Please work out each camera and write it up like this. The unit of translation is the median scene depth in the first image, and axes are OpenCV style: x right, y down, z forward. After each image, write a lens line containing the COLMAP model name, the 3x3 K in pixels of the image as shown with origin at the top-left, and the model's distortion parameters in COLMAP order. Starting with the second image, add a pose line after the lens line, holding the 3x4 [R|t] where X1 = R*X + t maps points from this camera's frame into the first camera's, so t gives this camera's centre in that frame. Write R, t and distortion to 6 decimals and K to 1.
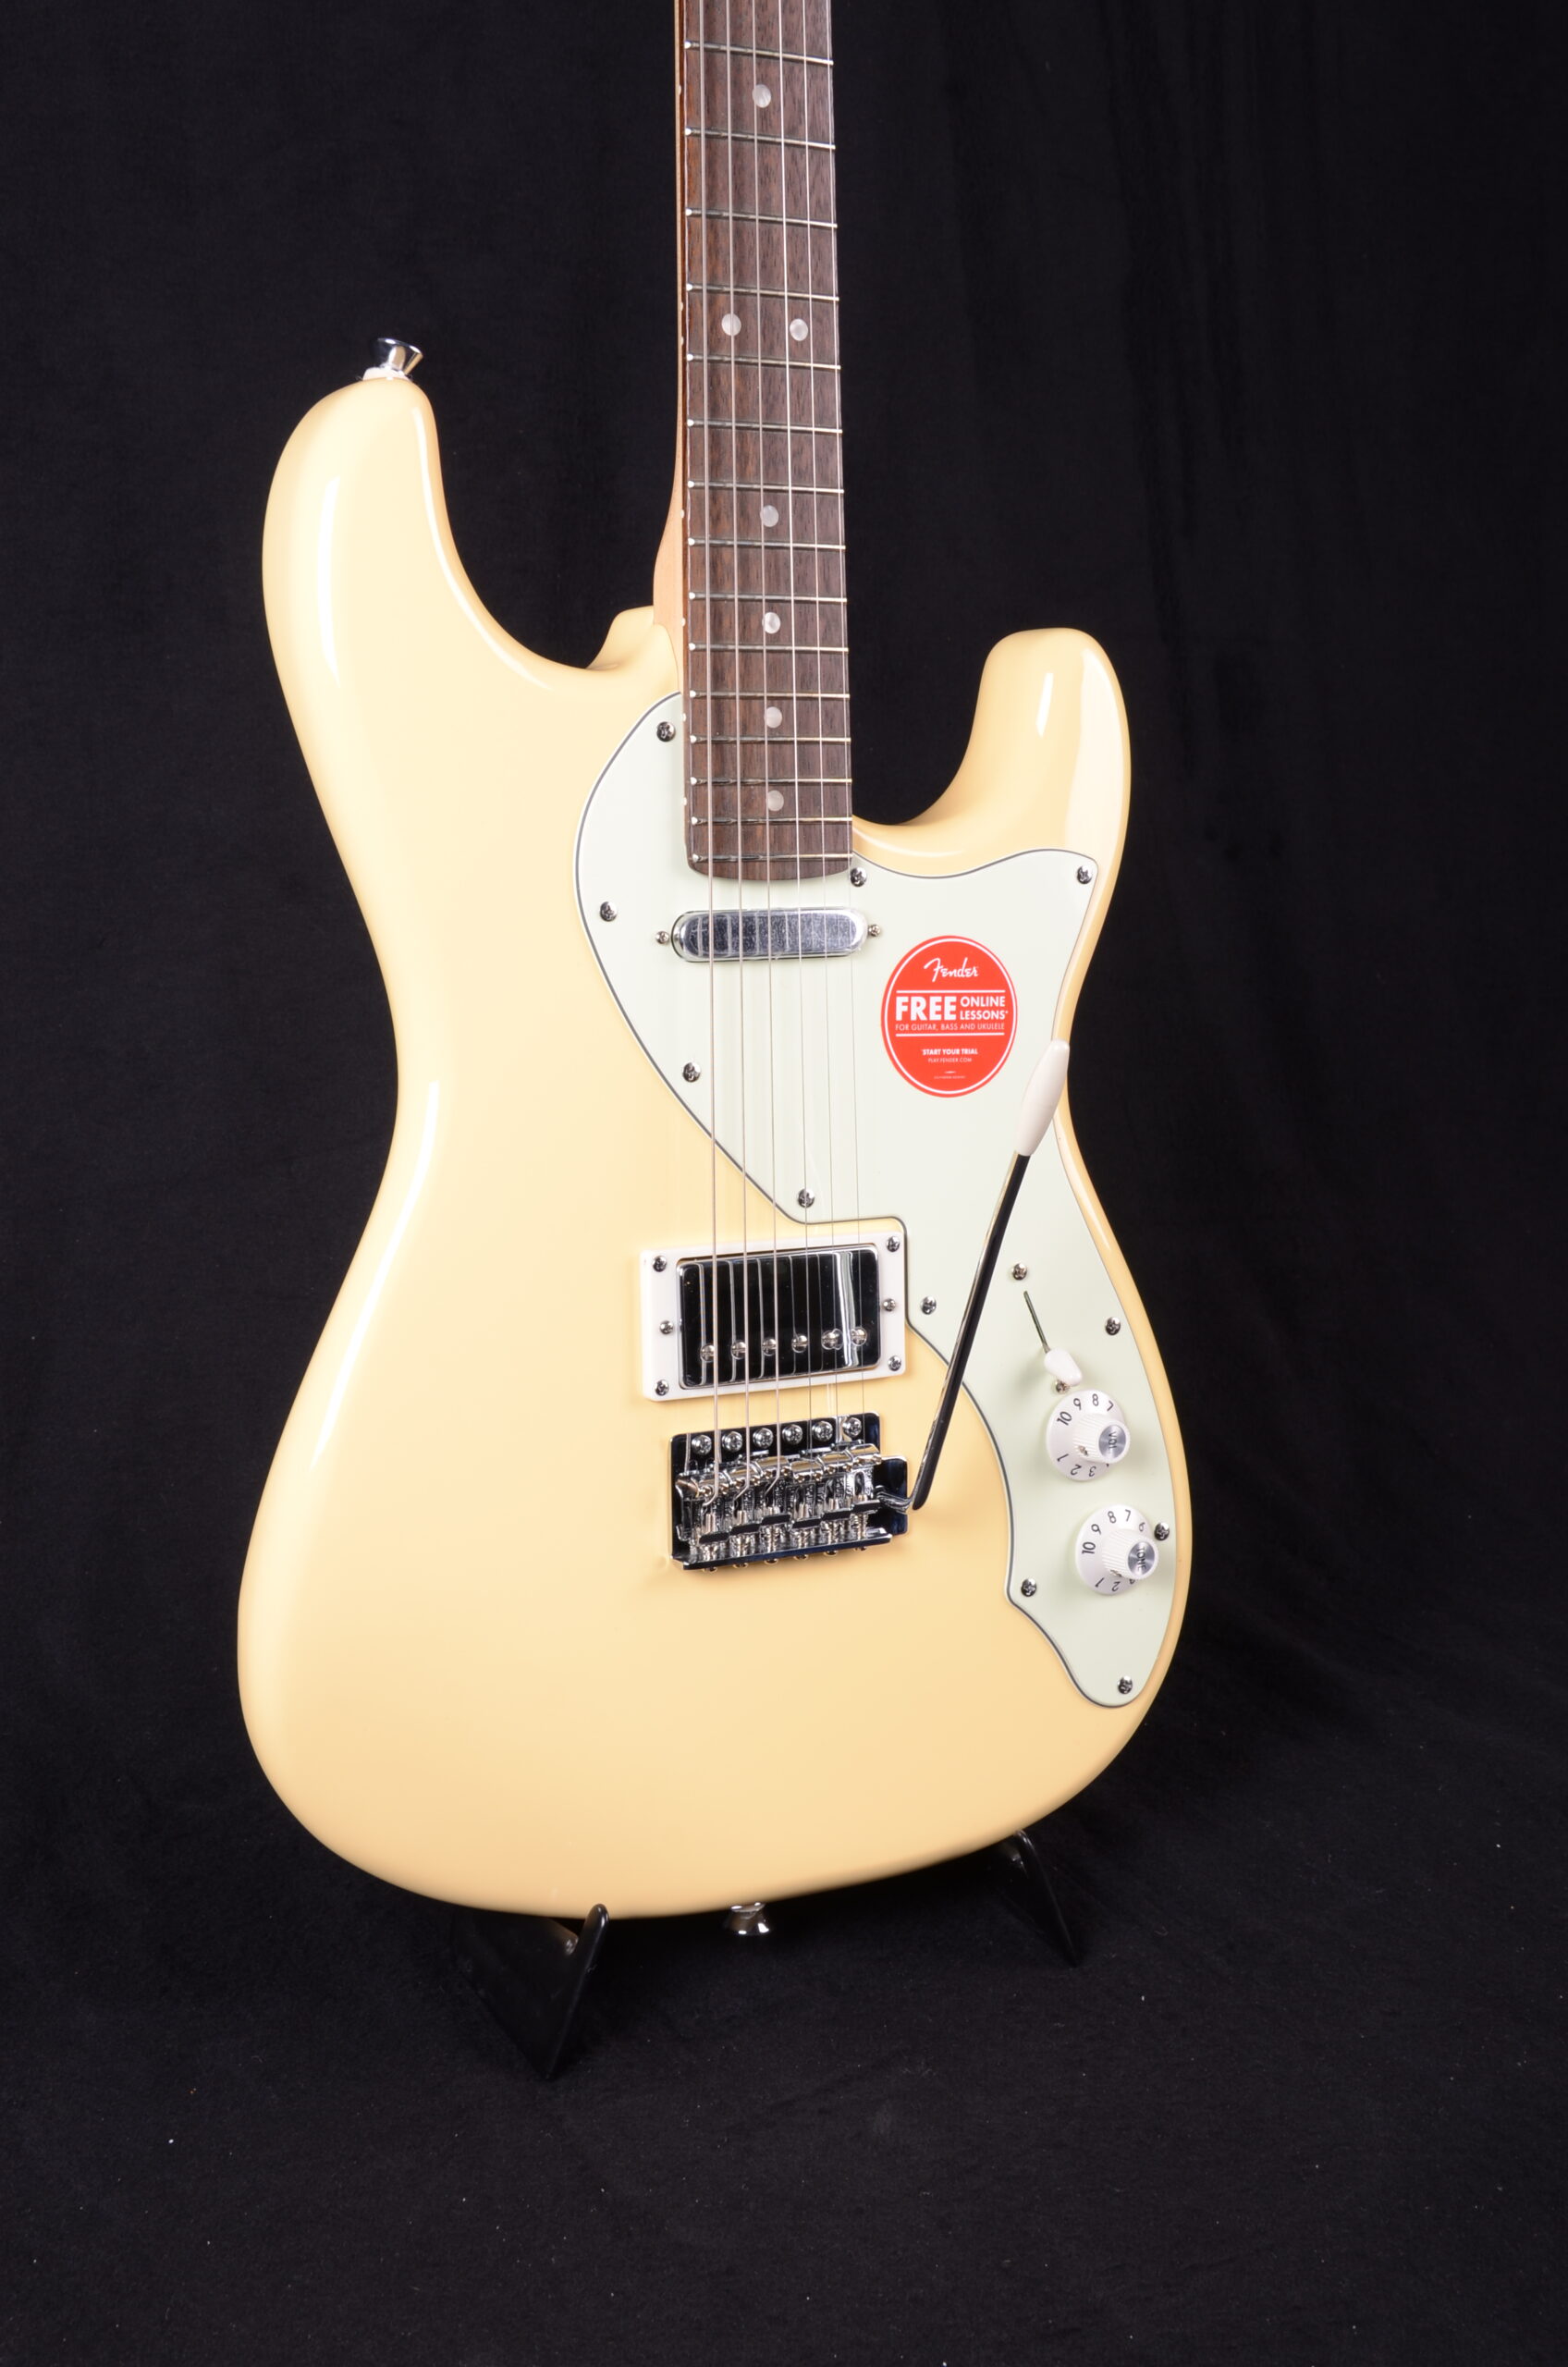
lens RADIAL K [[3122.5, 0, 802.5], [0, 3122.5, 1230.7], [0, 0, 1]] dist [0.059484, 0.000000]
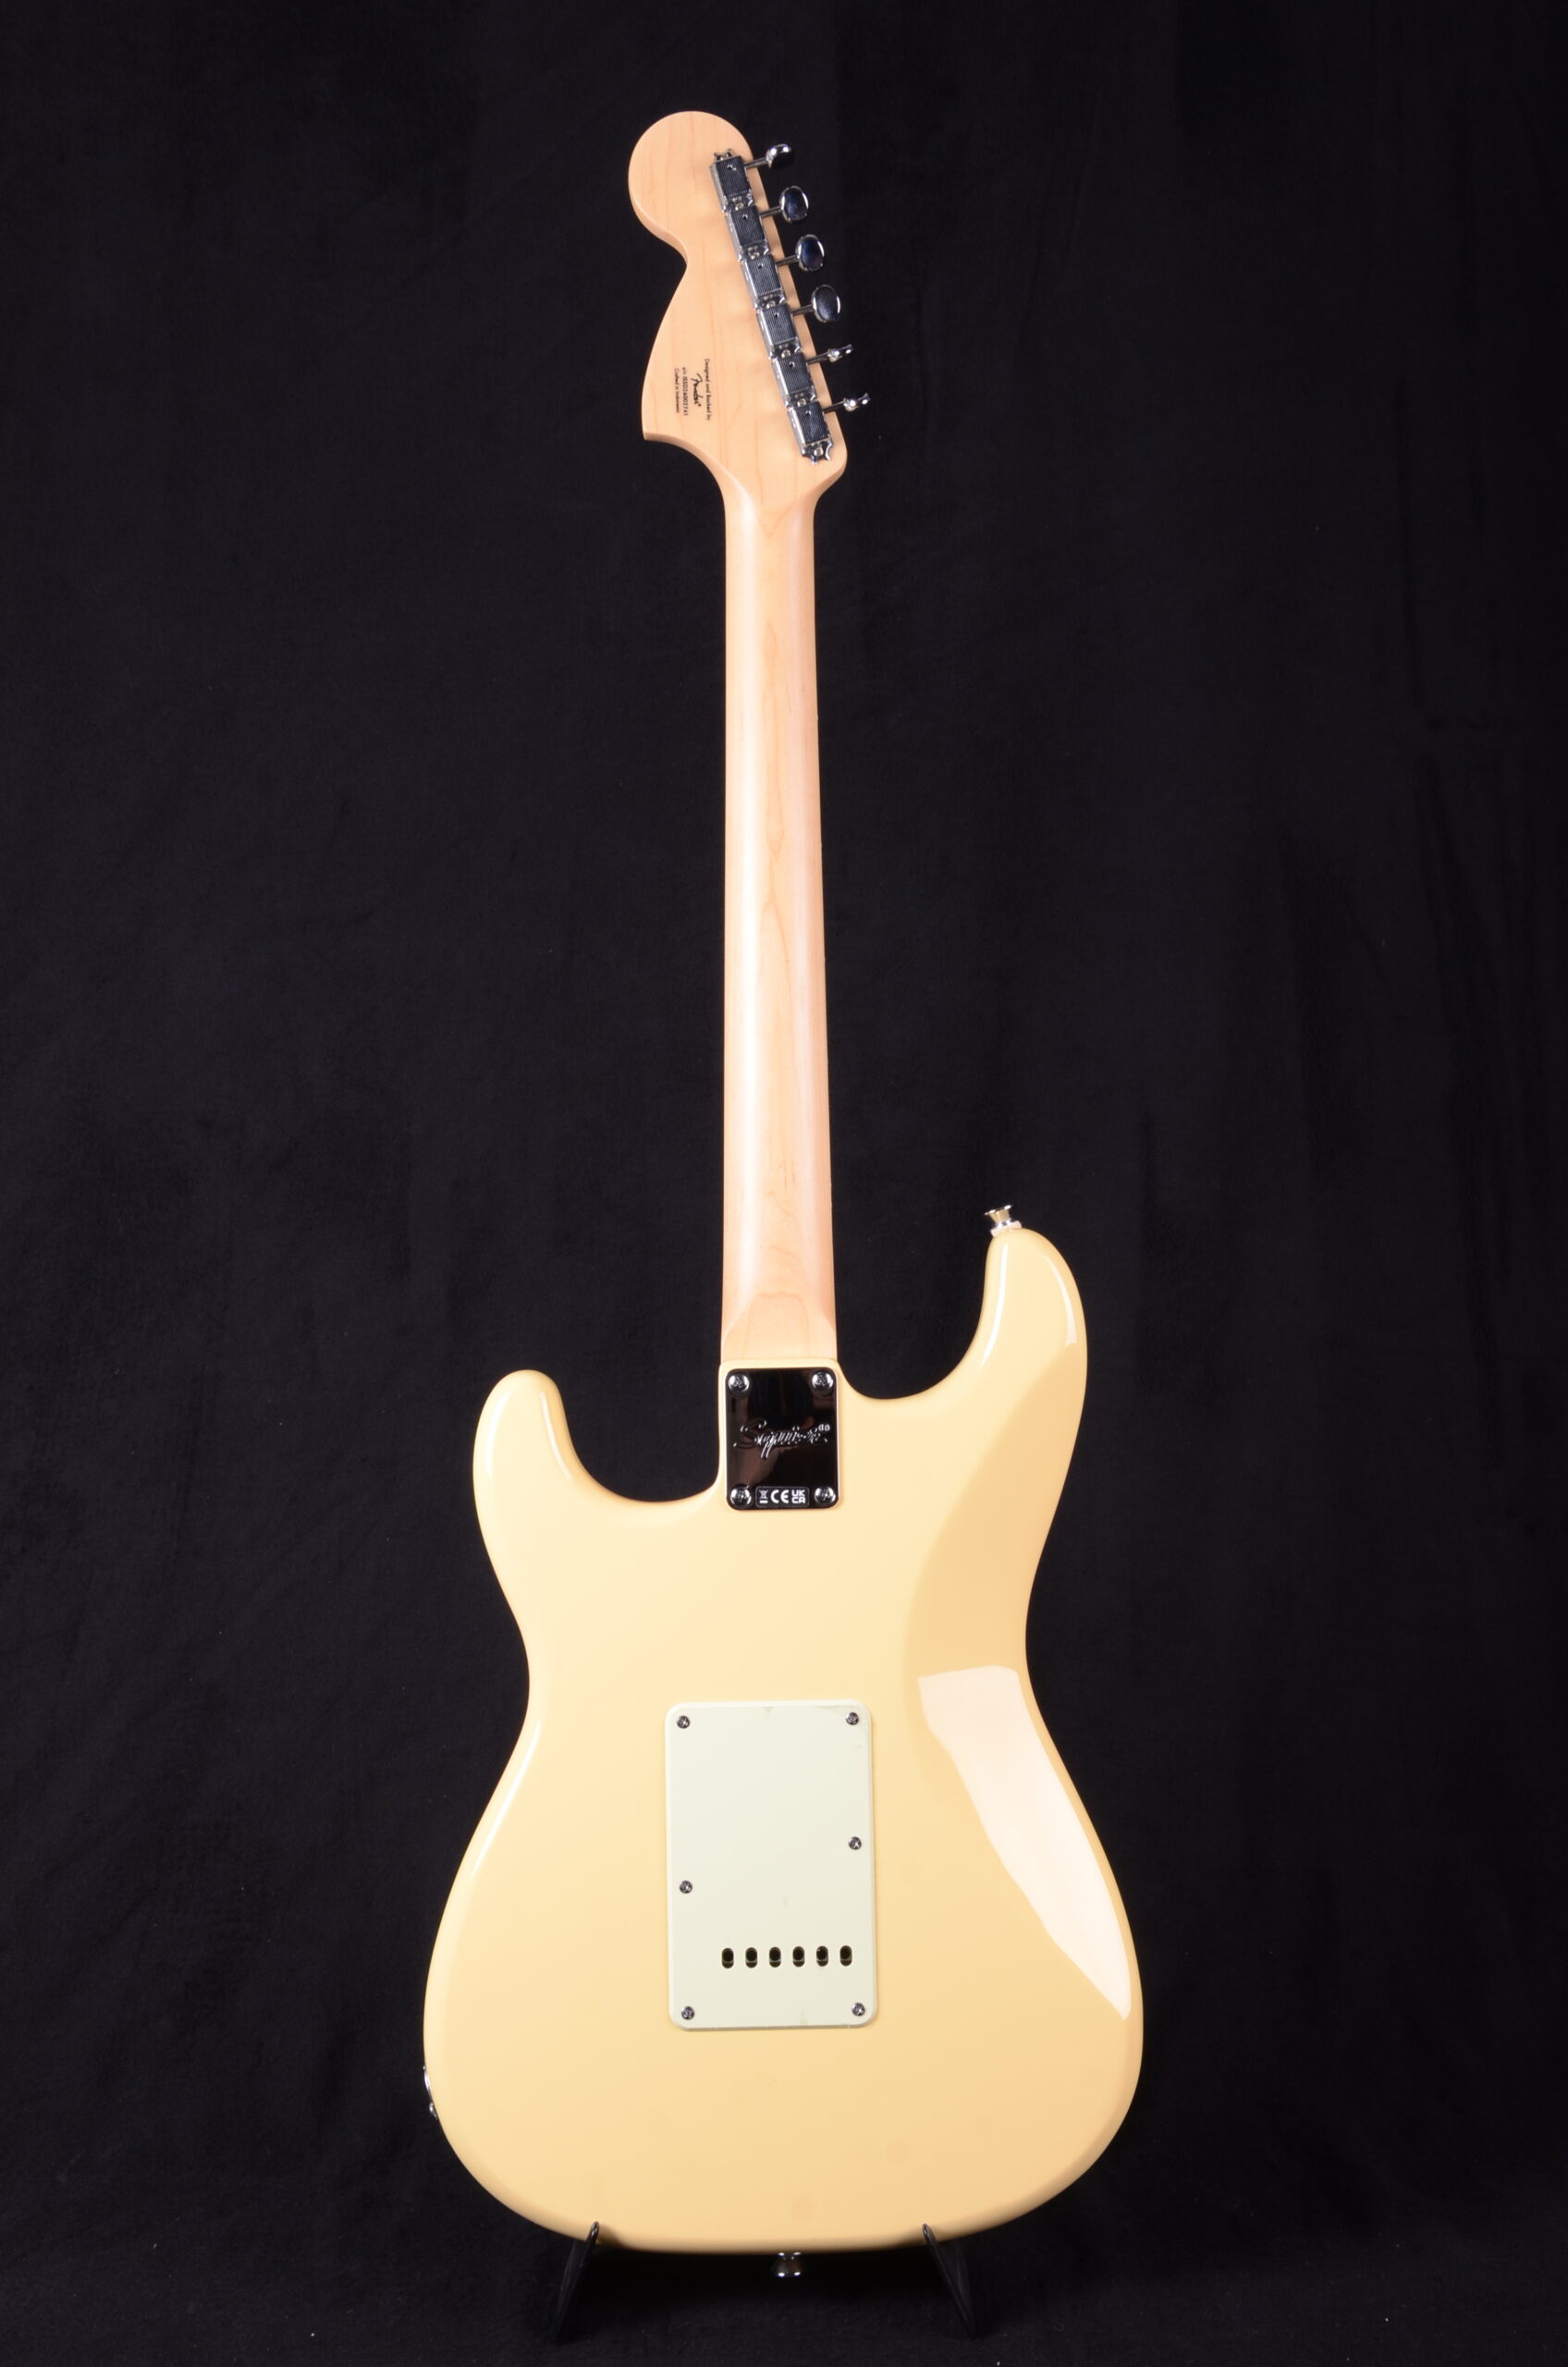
lens RADIAL K [[2999.0, 0, 798.5], [0, 2999.0, 1230.4], [0, 0, 1]] dist [0.080947, 0.000000]
pose [[0.894933, -0.022335, -0.445642, 0.651953], [-0.072187, 0.978342, -0.193999, 0.025627], [0.440323, 0.205785, 0.873938, -0.308463]]
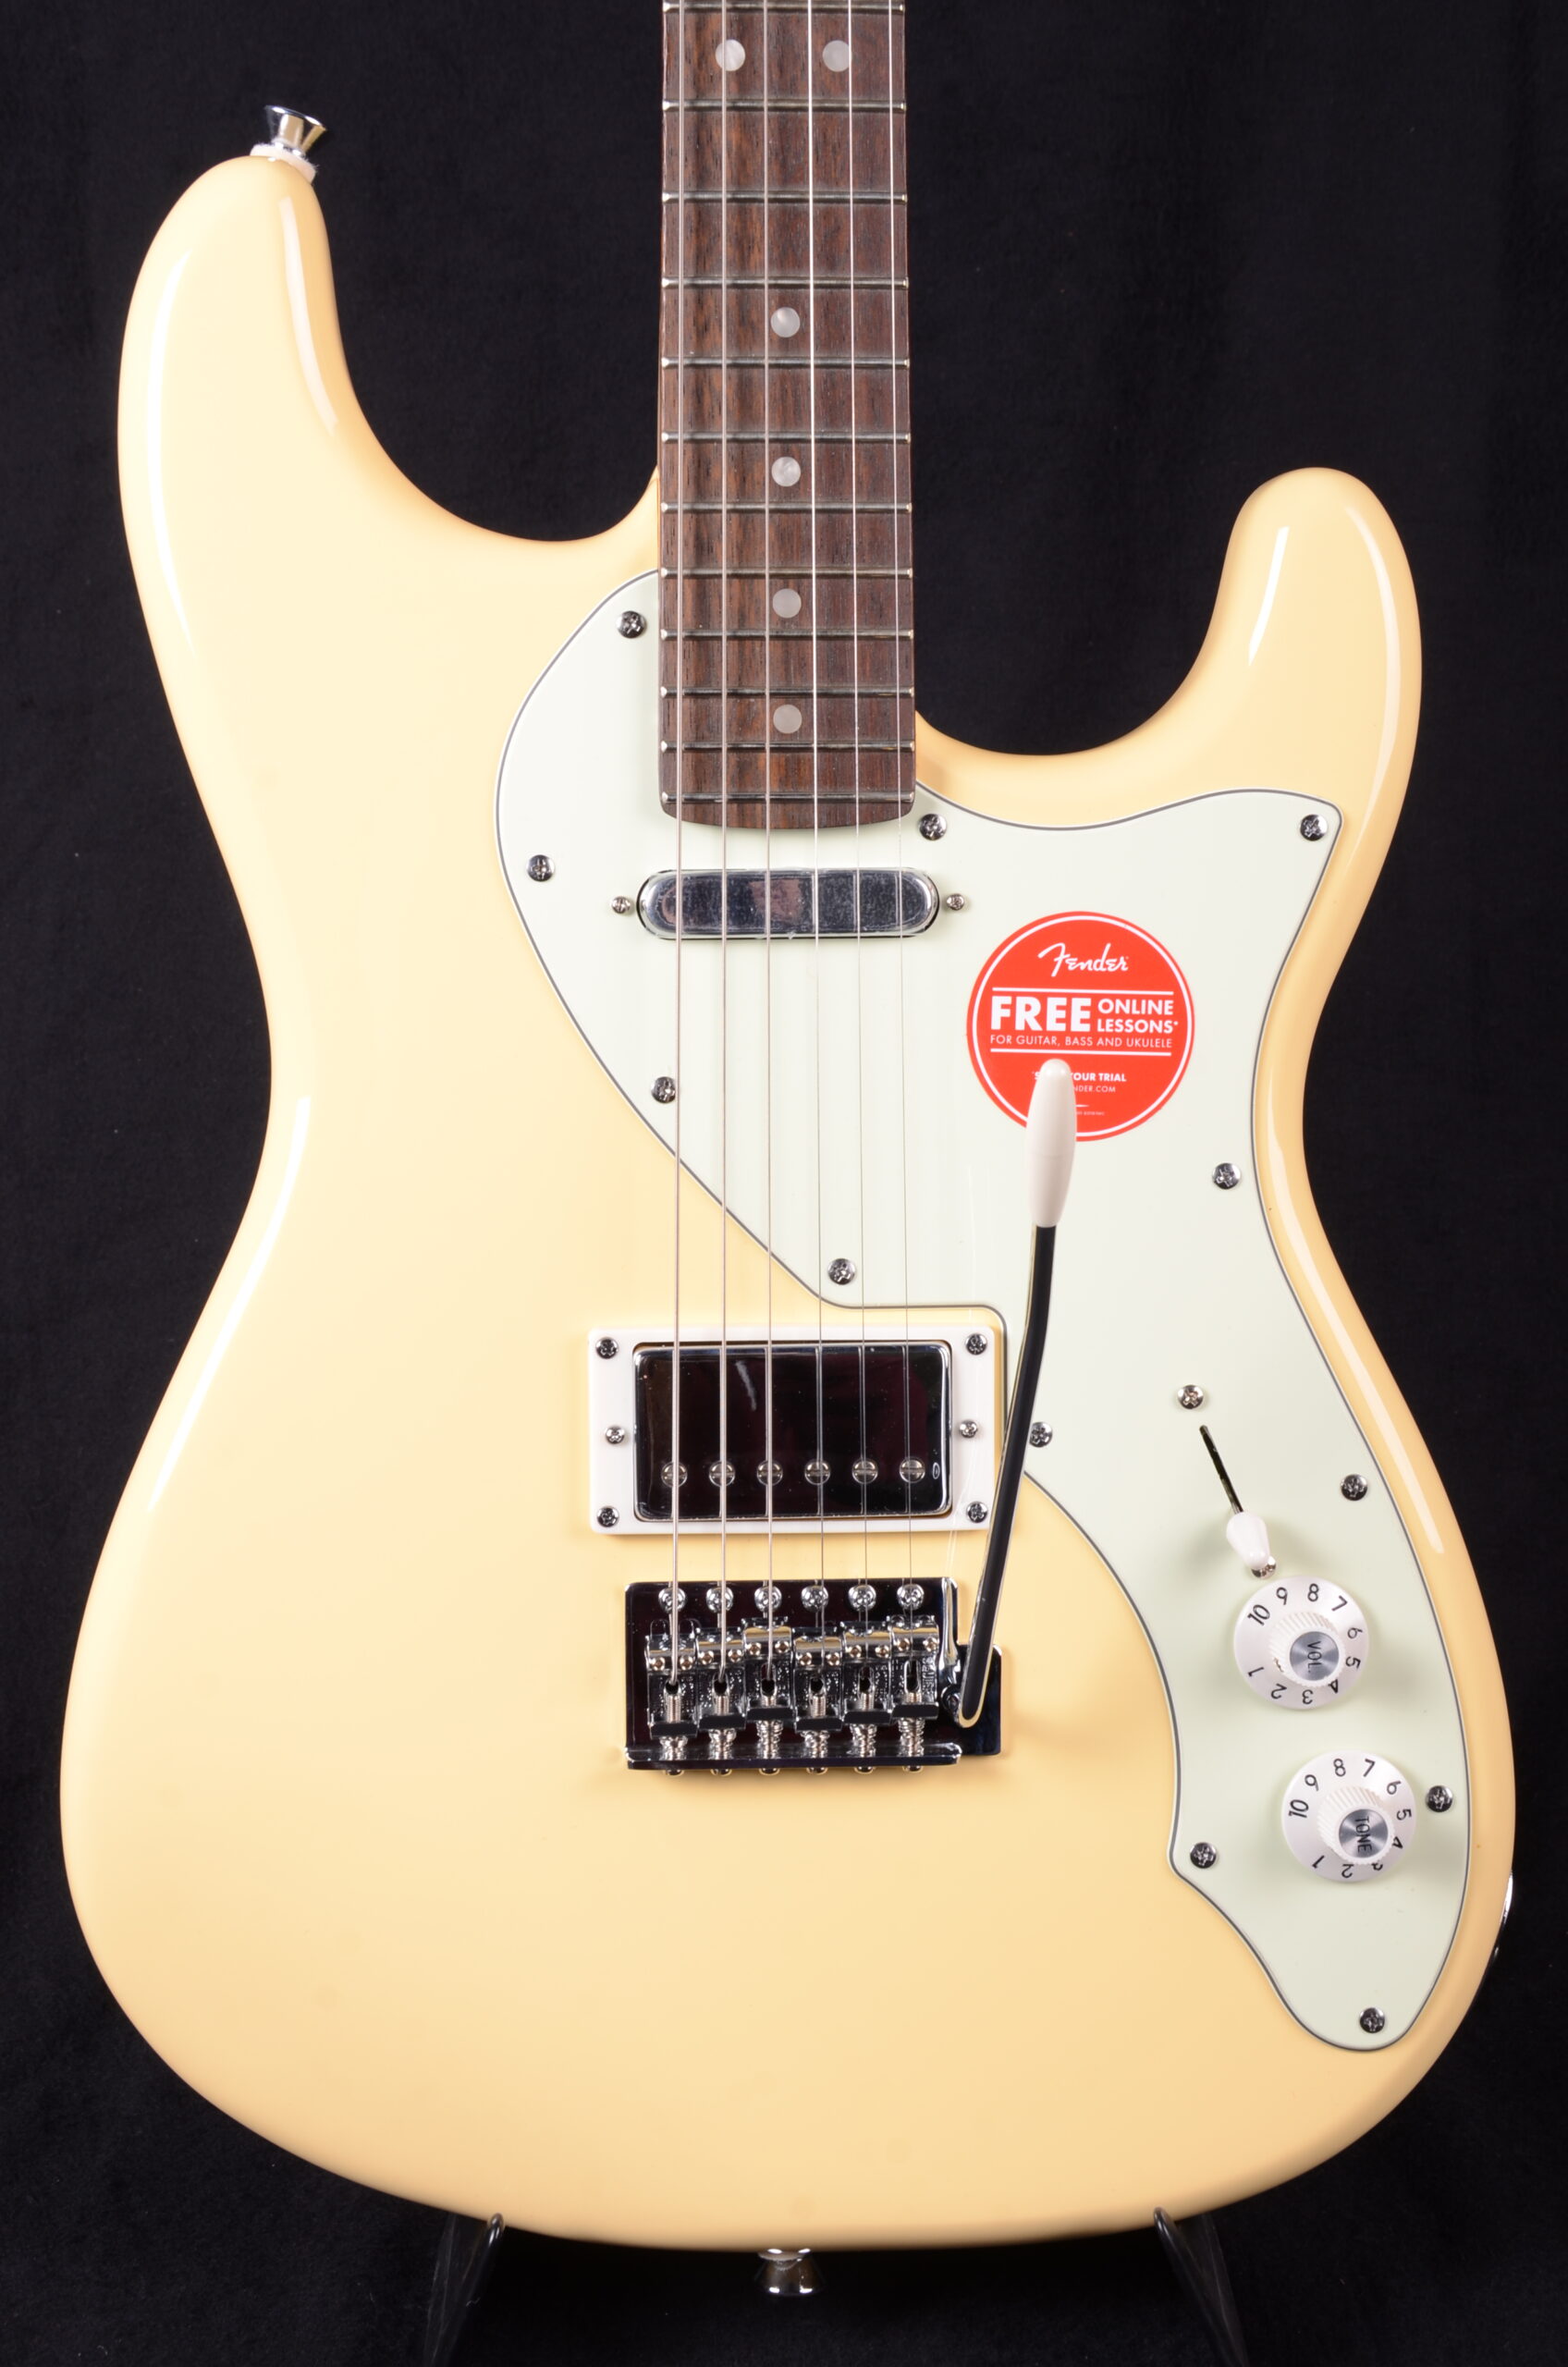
lens RADIAL K [[3936.6, 0, 777.3], [0, 3936.6, 1237.5], [0, 0, 1]] dist [0.178292, 0.000000]
pose [[0.897124, 0.053988, -0.438468, 0.378450], [-0.061101, 0.998129, -0.002117, -0.015100], [0.437534, 0.028690, 0.898744, 0.173925]]
